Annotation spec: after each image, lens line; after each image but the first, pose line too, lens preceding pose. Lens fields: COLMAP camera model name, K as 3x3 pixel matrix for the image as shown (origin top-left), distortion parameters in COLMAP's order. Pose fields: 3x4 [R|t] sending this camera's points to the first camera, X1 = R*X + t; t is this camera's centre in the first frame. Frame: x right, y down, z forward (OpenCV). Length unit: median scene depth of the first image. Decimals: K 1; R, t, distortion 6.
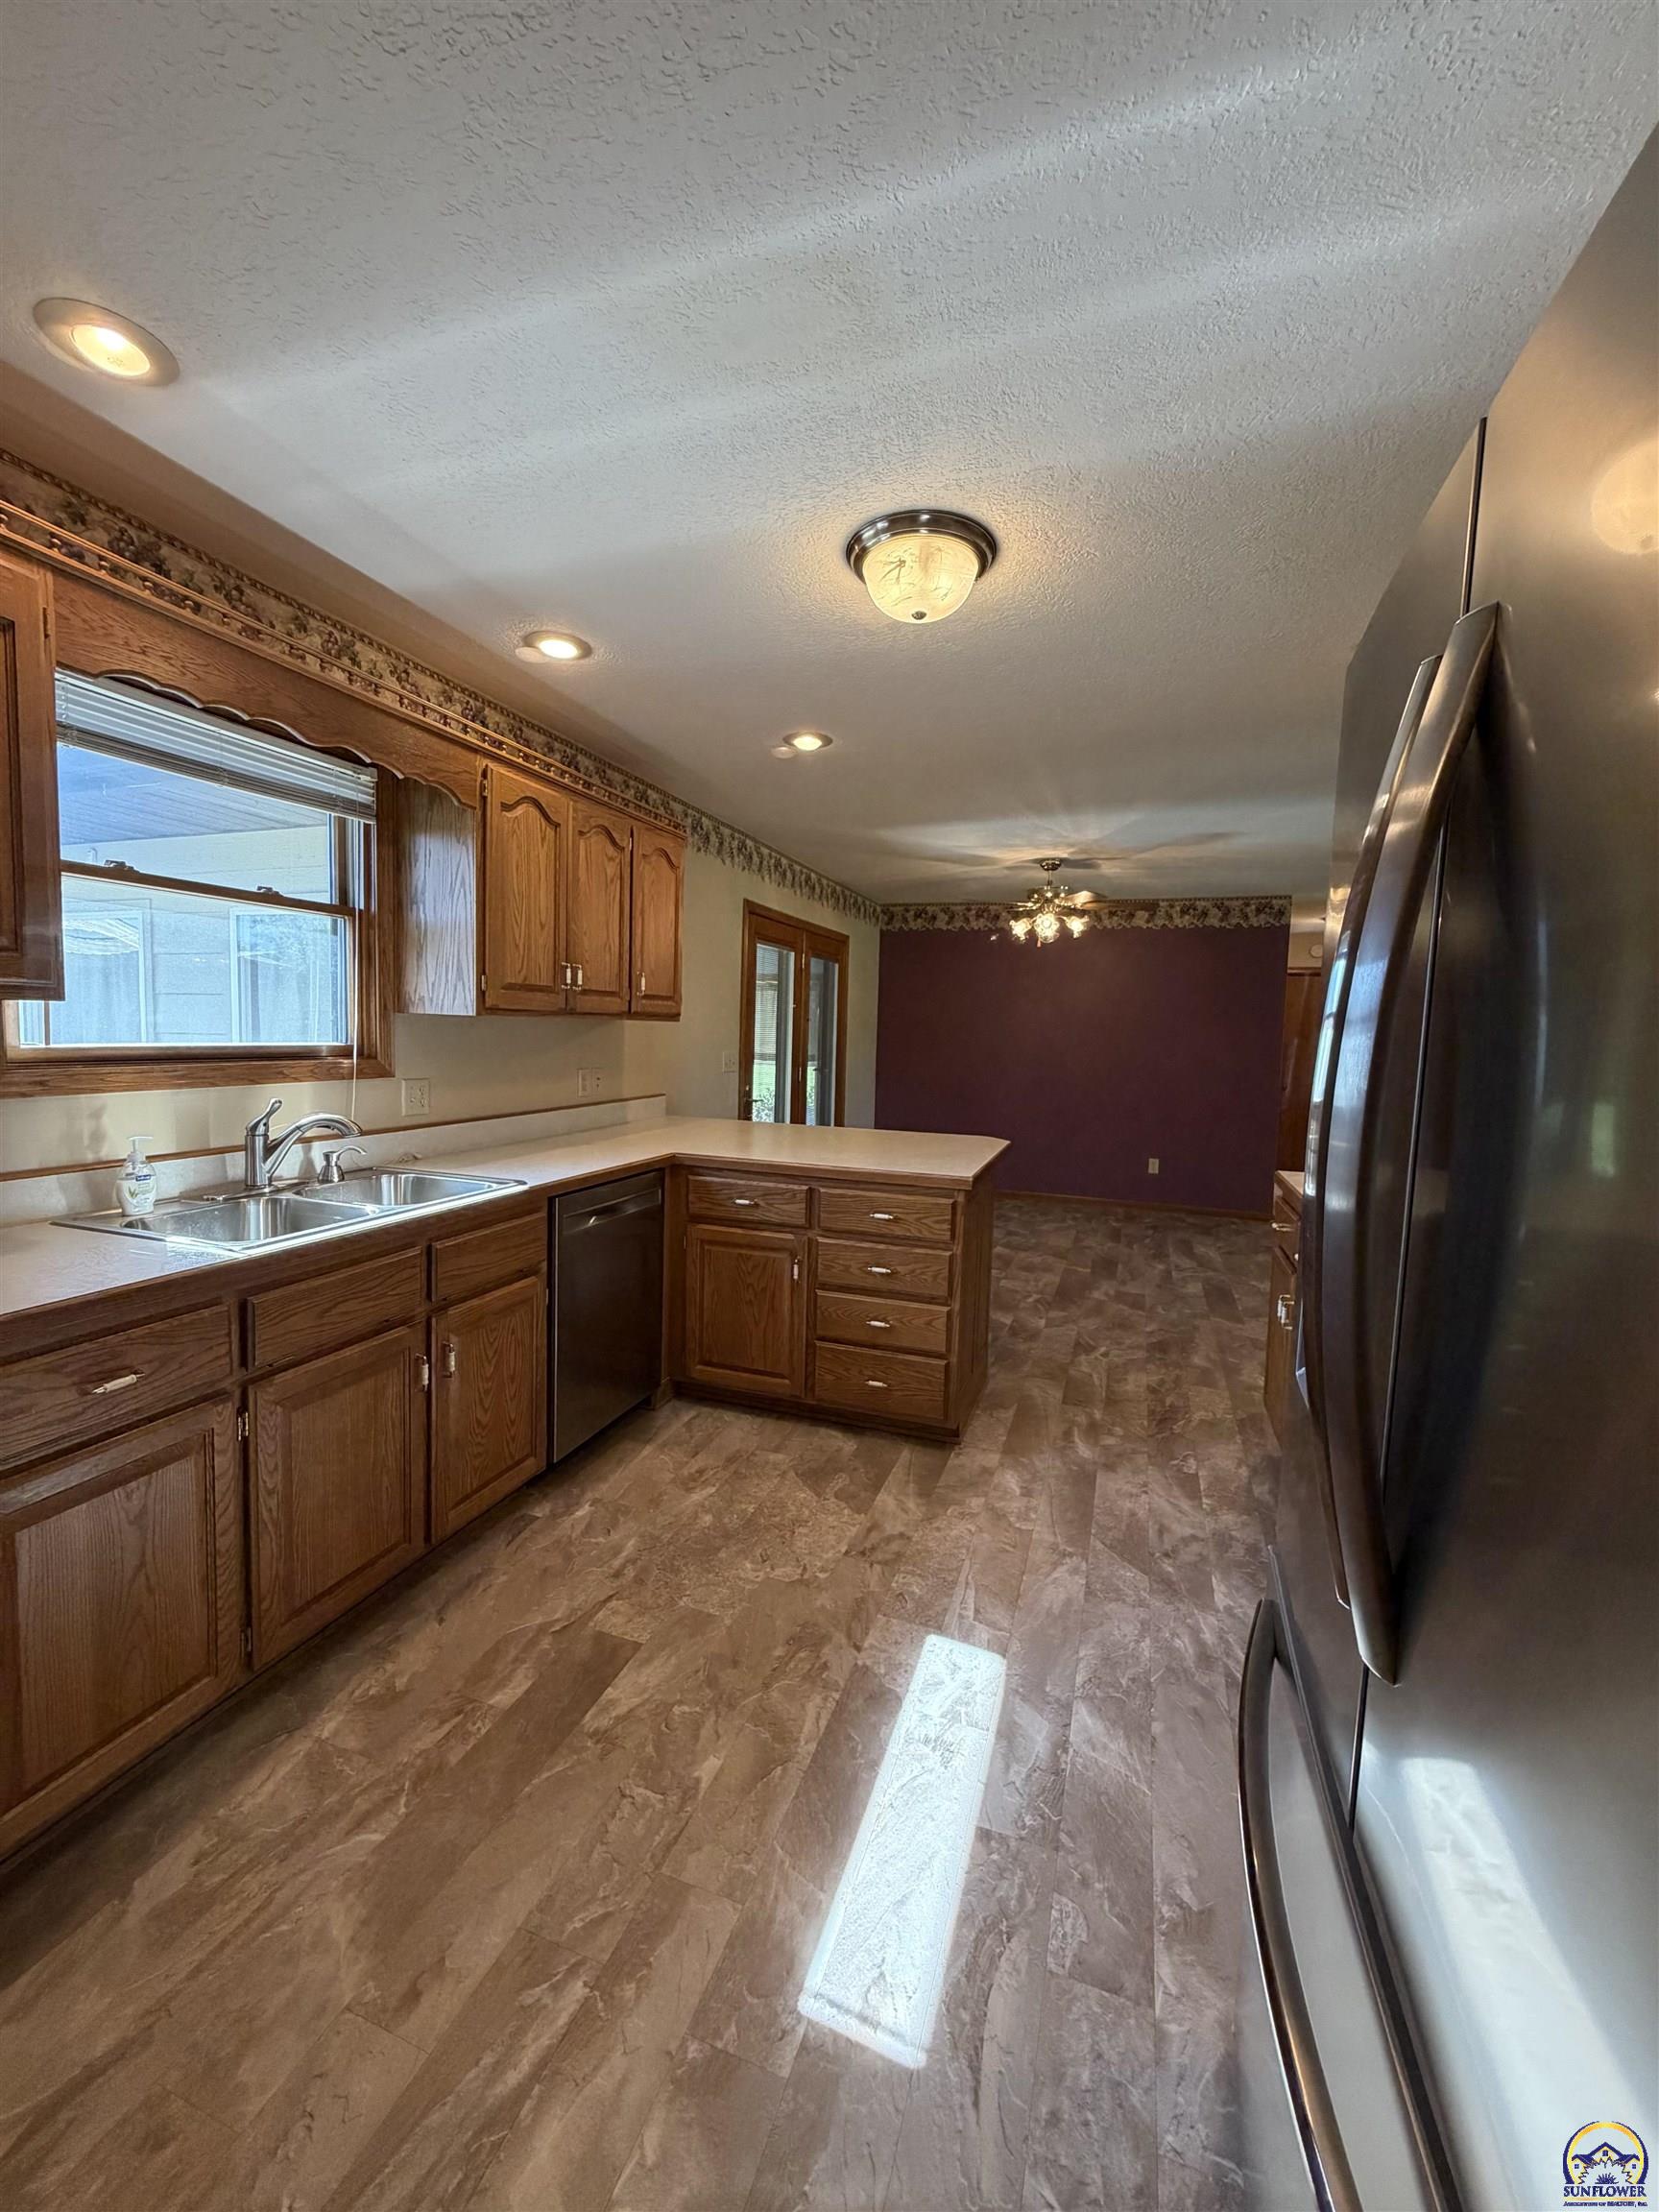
lens RADIAL K [[880.1, 0, 828.6], [0, 880.1, 1097.0], [0, 0, 1]] dist [-0.001287, -0.000338]
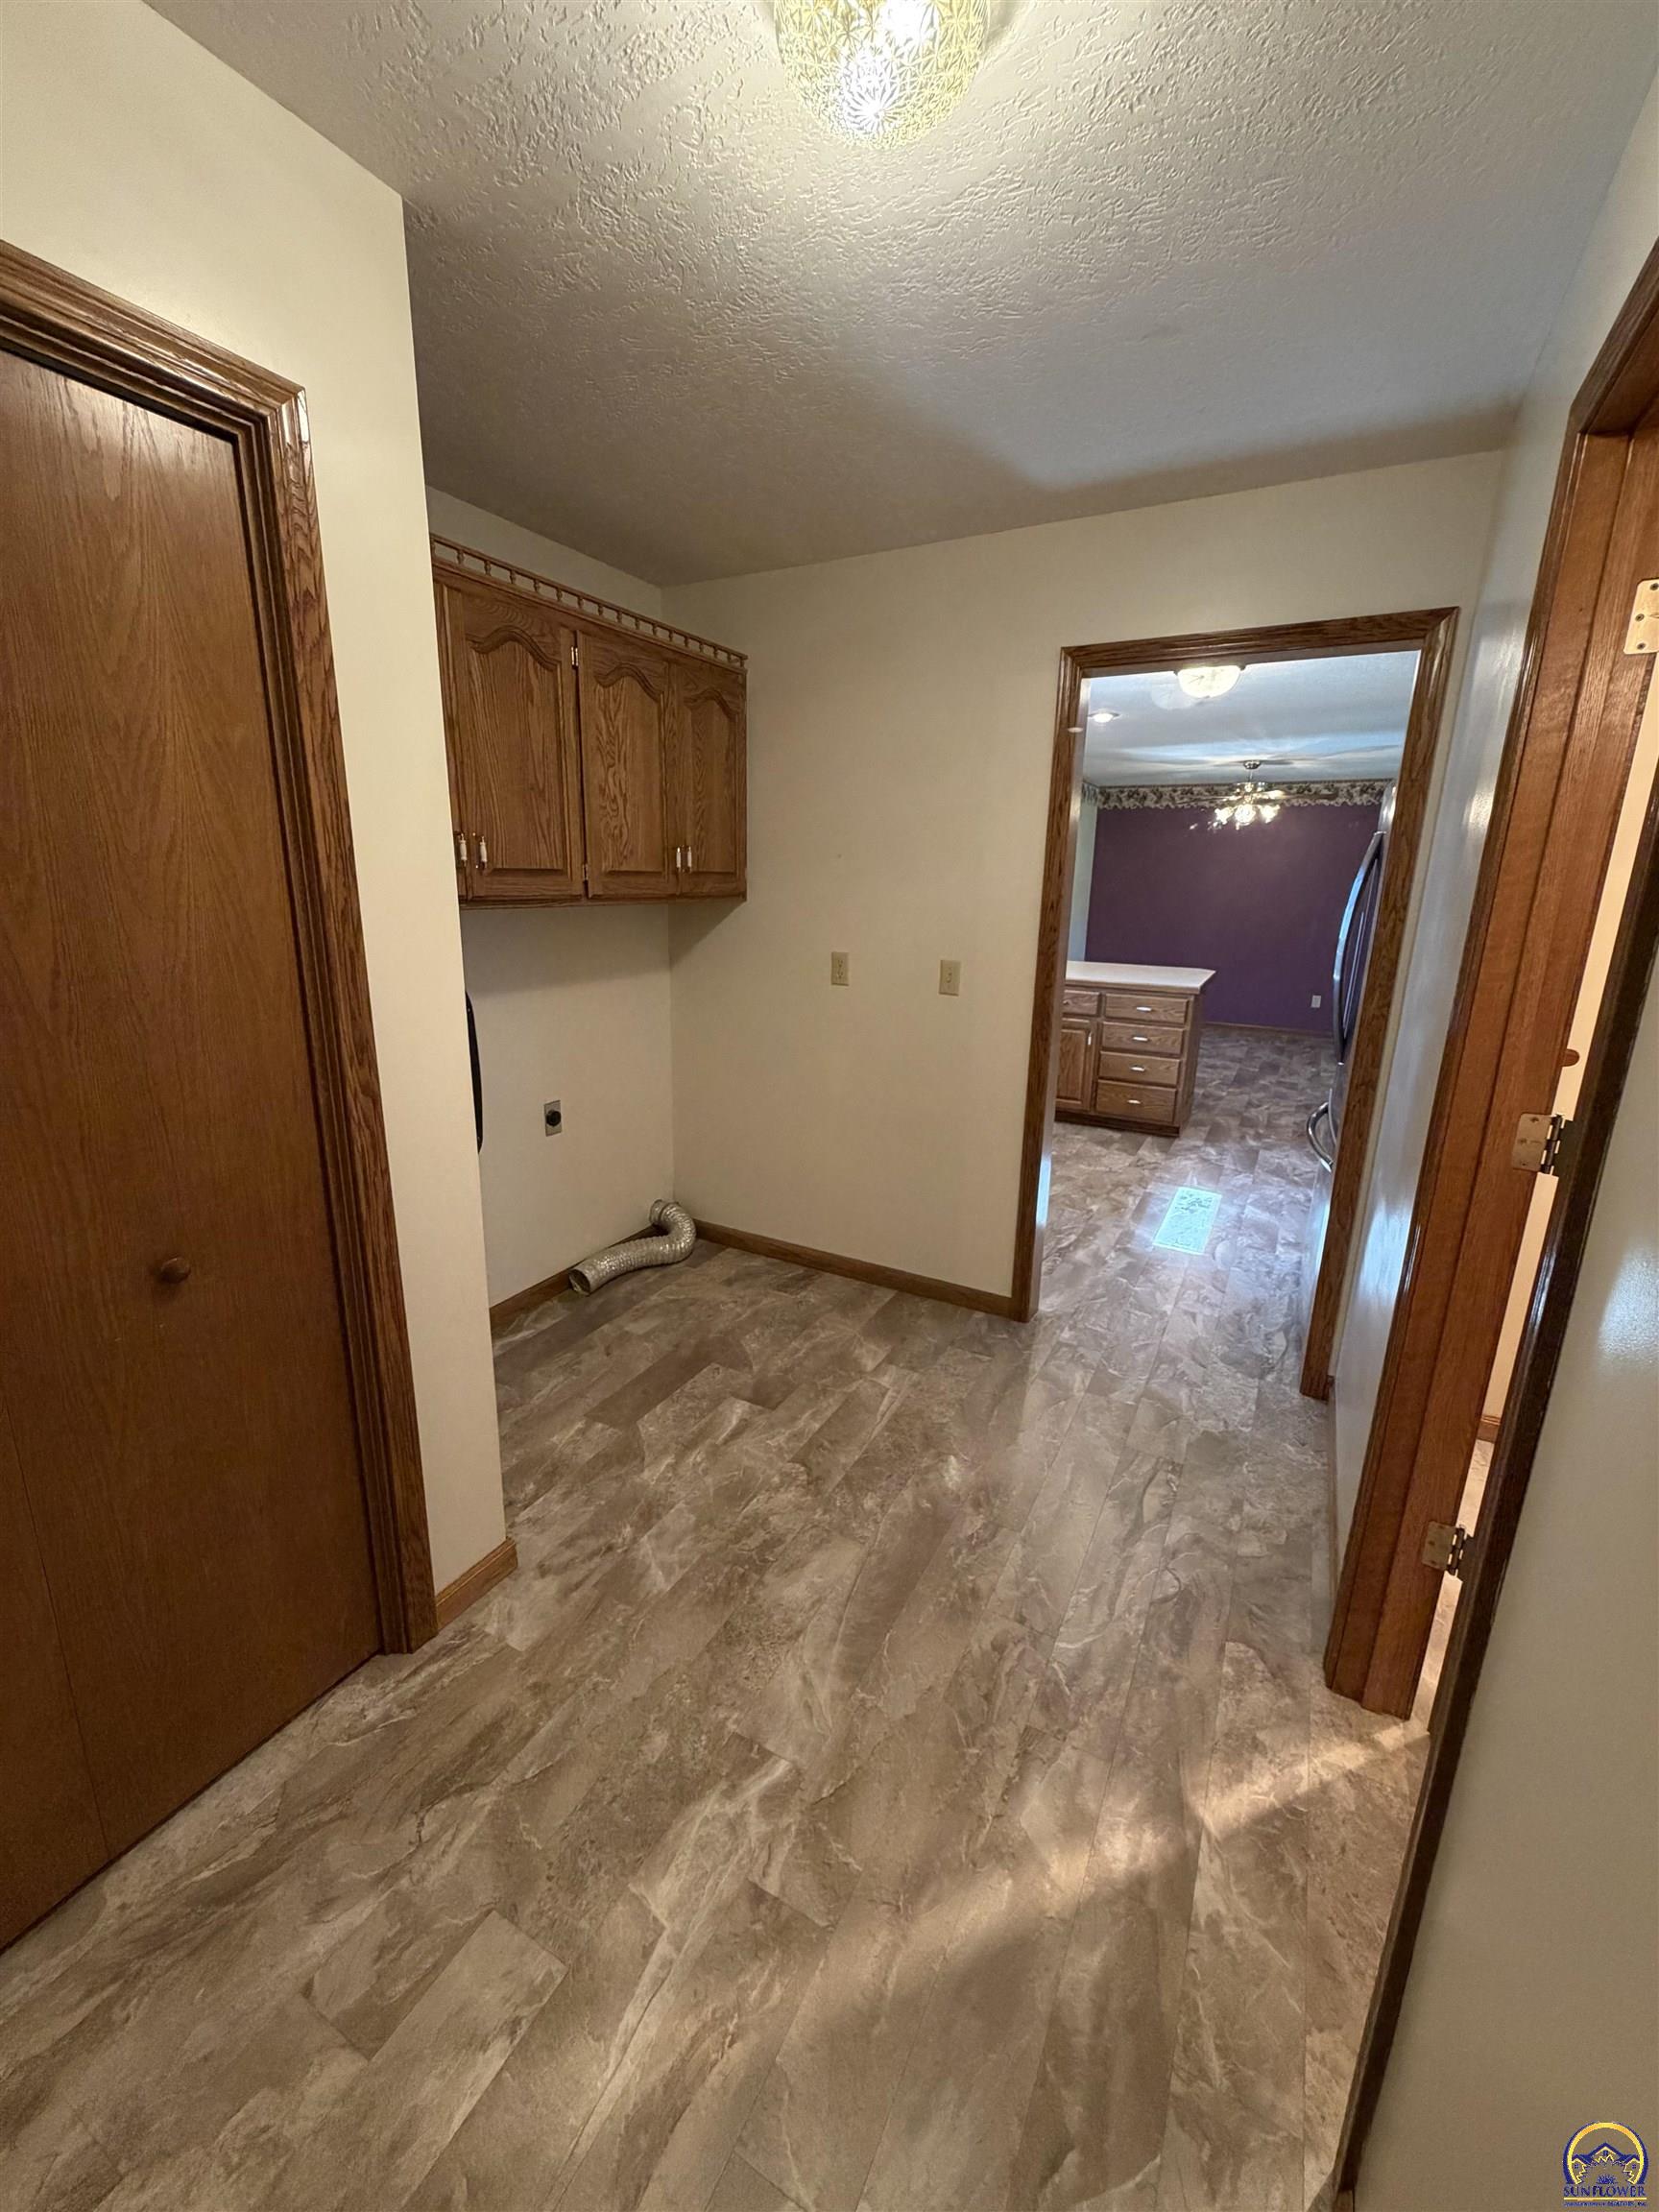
lens RADIAL K [[875.6, 0, 826.9], [0, 875.6, 1092.9], [0, 0, 1]] dist [0.000649, 0.000091]
pose [[0.986387, 0.030543, -0.161578, -0.285903], [-0.003766, 0.986537, 0.163495, 0.014213], [0.164396, -0.160661, 0.973222, -0.881388]]
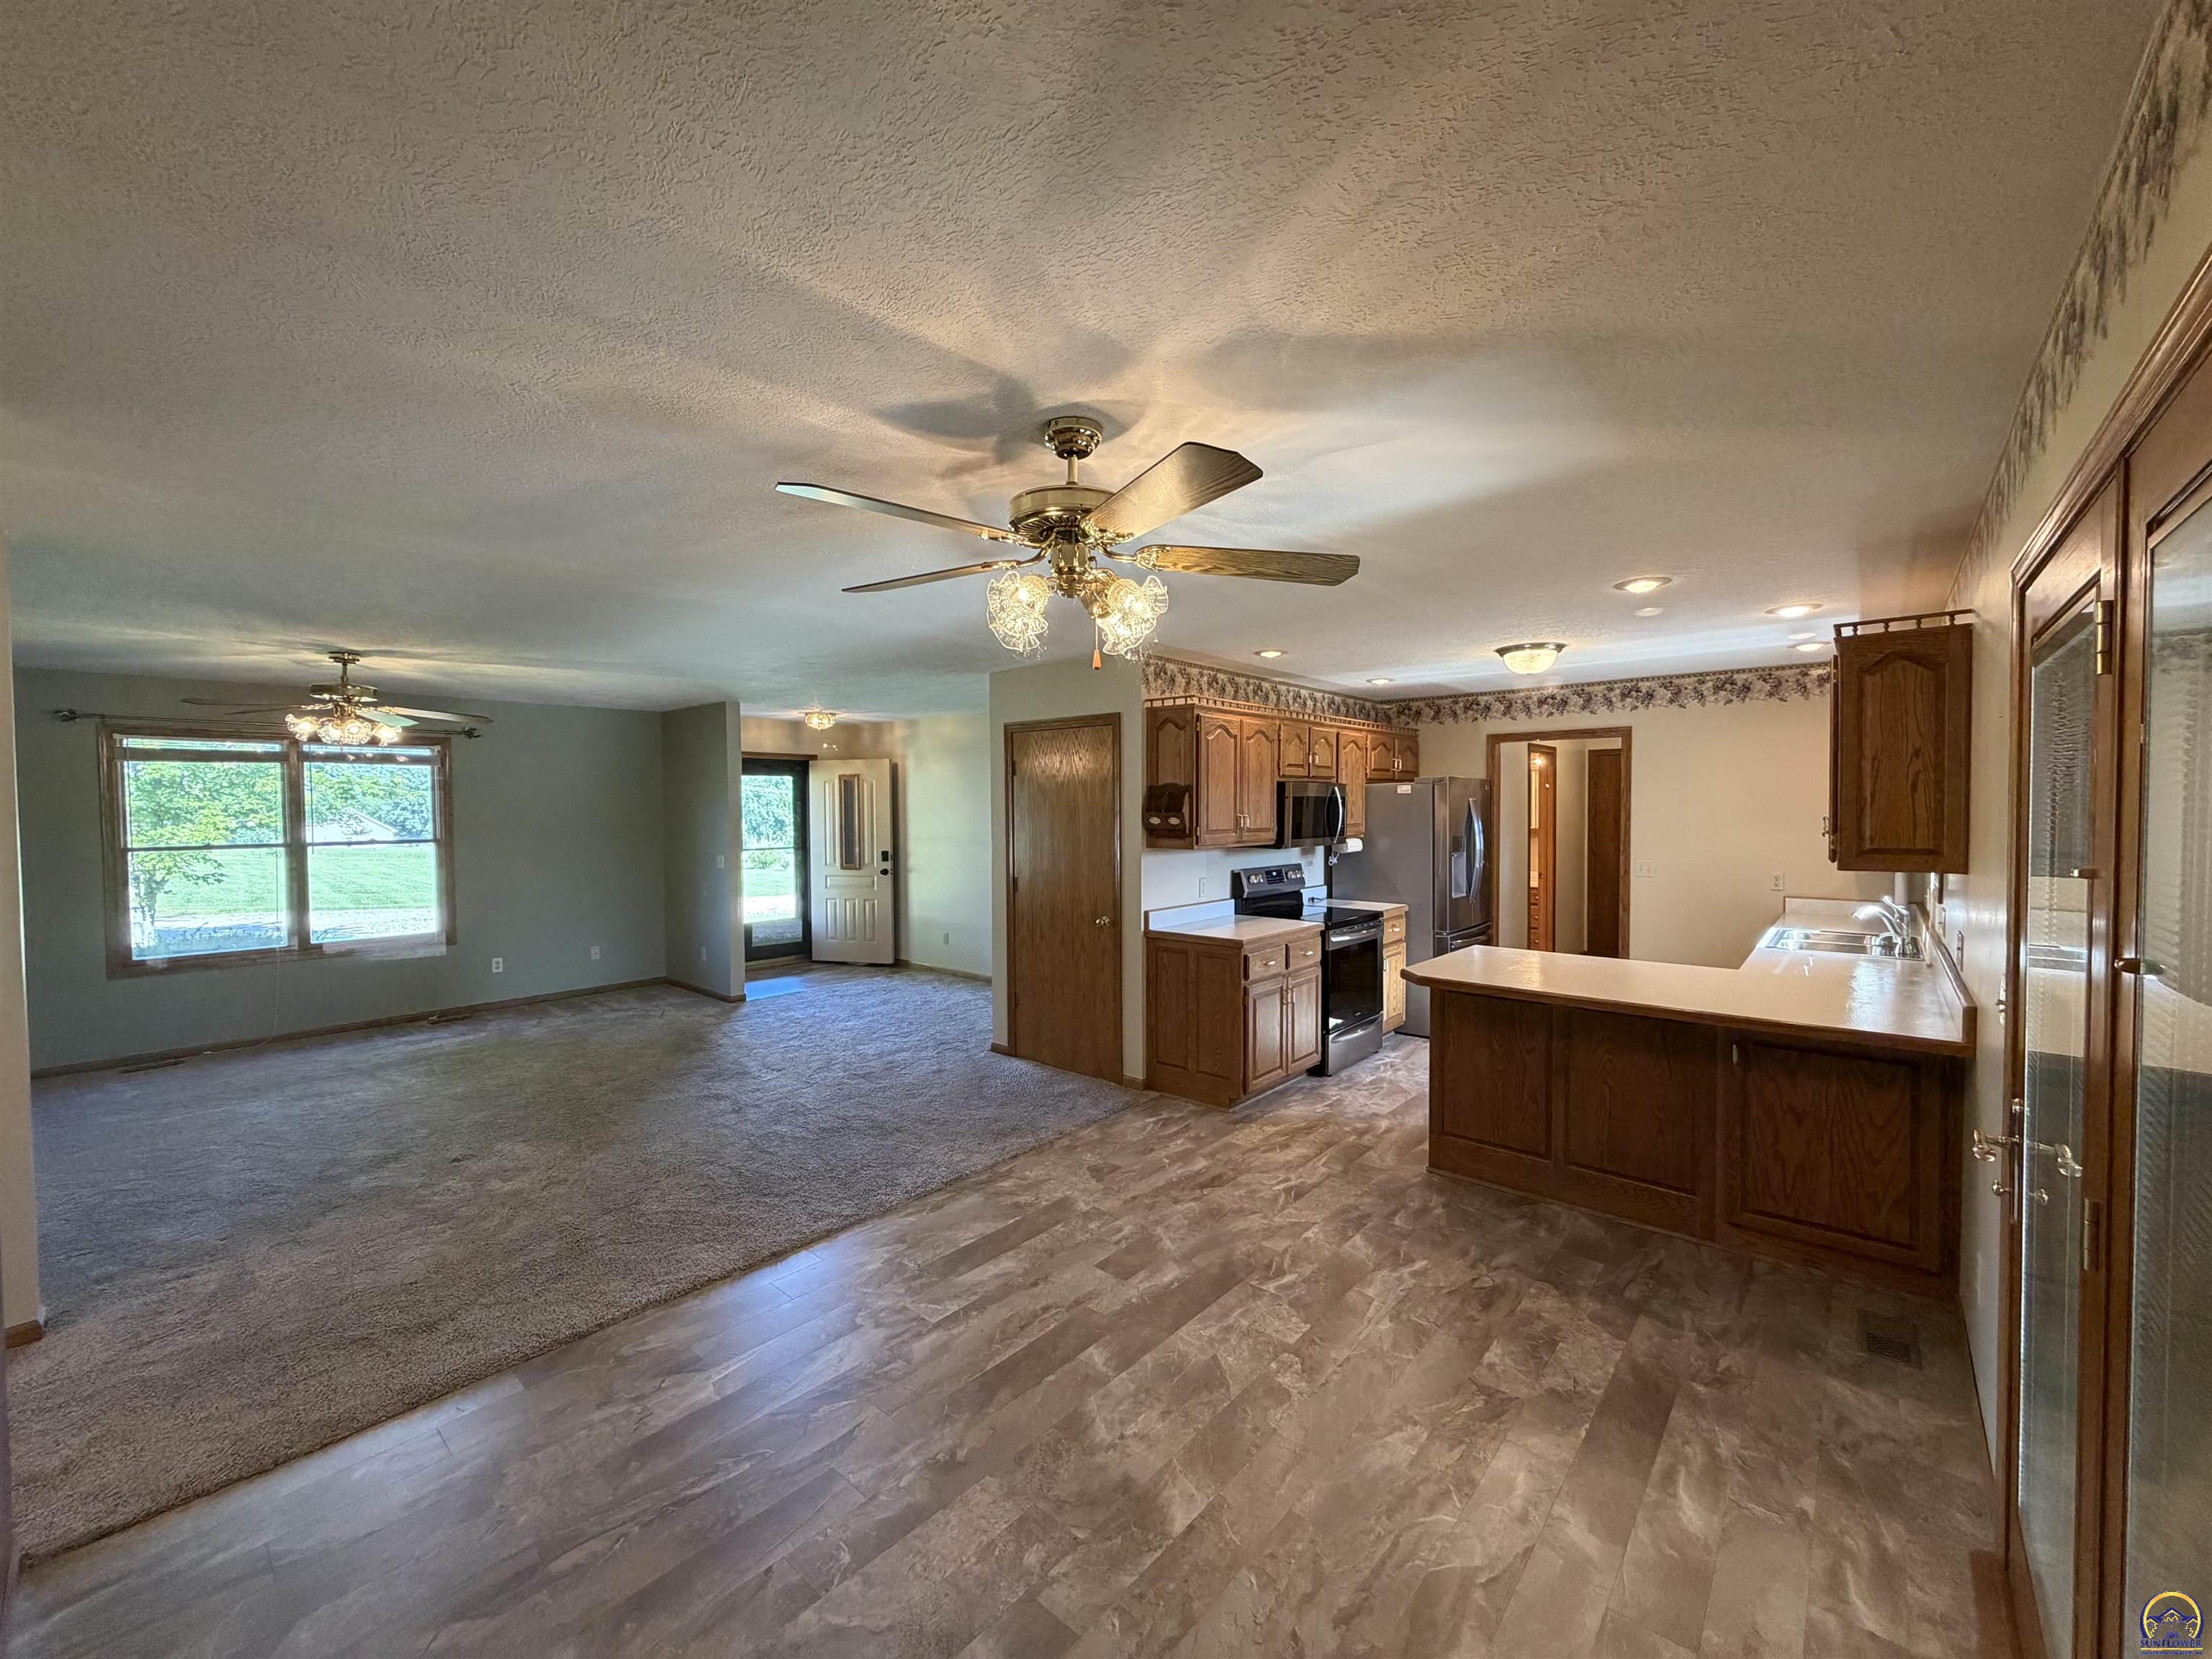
lens RADIAL K [[875.6, 0, 1103.4], [0, 875.6, 835.6], [0, 0, 1]] dist [0.000649, 0.000091]
pose [[-0.930594, -0.029471, 0.364864, 0.208890], [0.009814, 0.994387, 0.105350, -0.265149], [-0.365920, 0.101619, -0.925082, 2.598959]]
